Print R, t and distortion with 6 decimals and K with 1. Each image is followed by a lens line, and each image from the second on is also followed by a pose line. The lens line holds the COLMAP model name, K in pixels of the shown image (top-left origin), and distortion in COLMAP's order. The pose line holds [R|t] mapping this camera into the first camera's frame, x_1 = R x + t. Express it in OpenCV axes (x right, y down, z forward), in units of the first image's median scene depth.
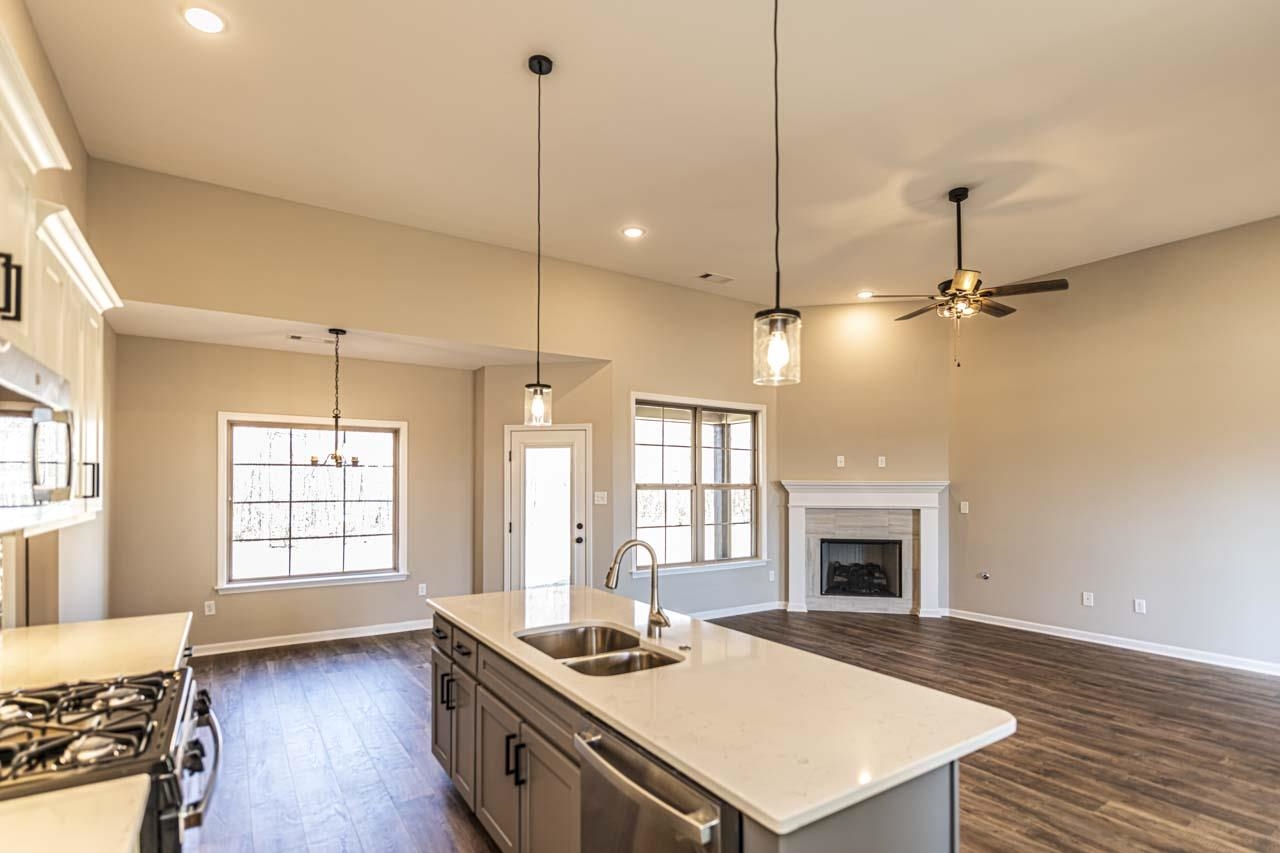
lens RADIAL K [[611.8, 0, 643.3], [0, 611.8, 472.6], [0, 0, 1]] dist [-0.001069, -0.000454]
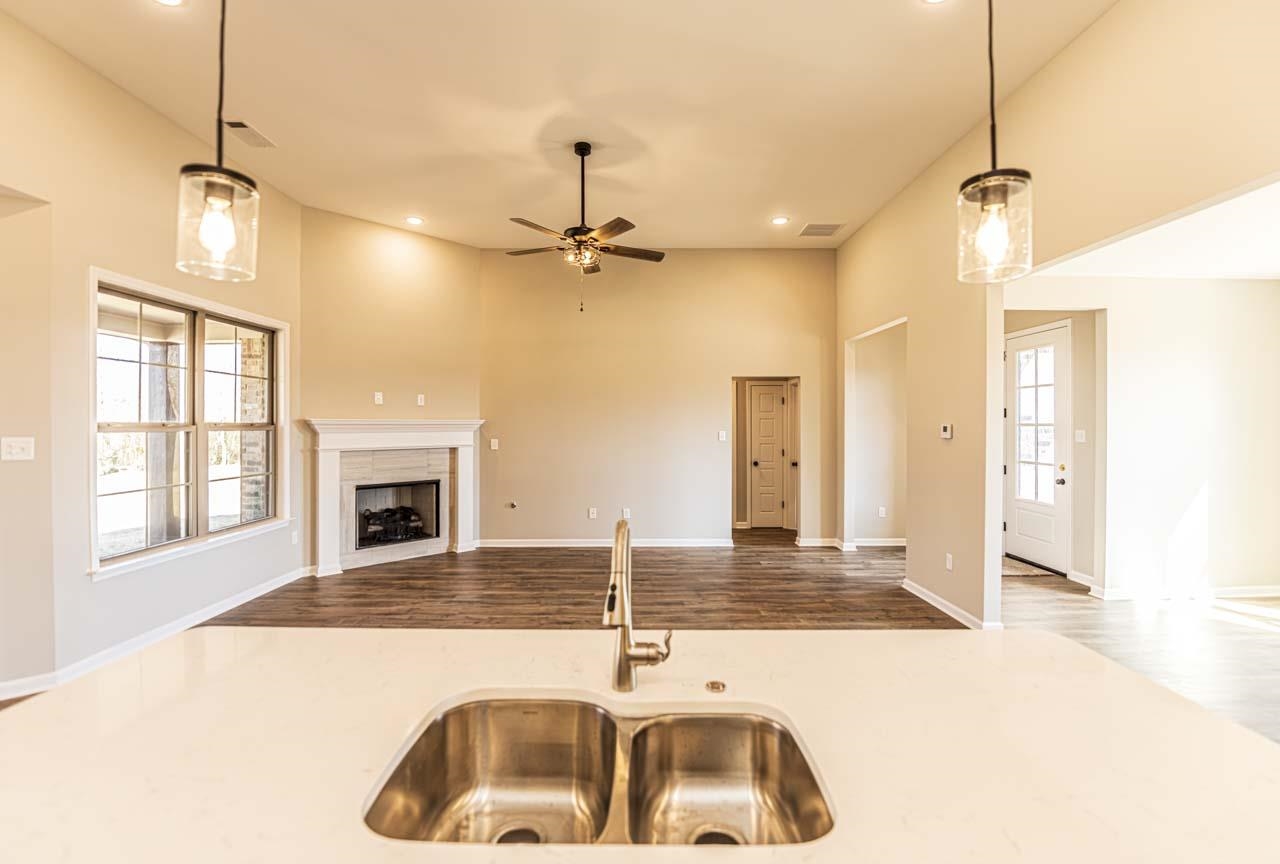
lens RADIAL K [[550.3, 0, 627.0], [0, 550.3, 418.9], [0, 0, 1]] dist [-0.002692, -0.000266]
pose [[0.573862, 0.004287, 0.818941, -0.152379], [-0.010523, 0.999942, 0.002139, 0.008205], [-0.818884, -0.009846, 0.573874, 0.269759]]
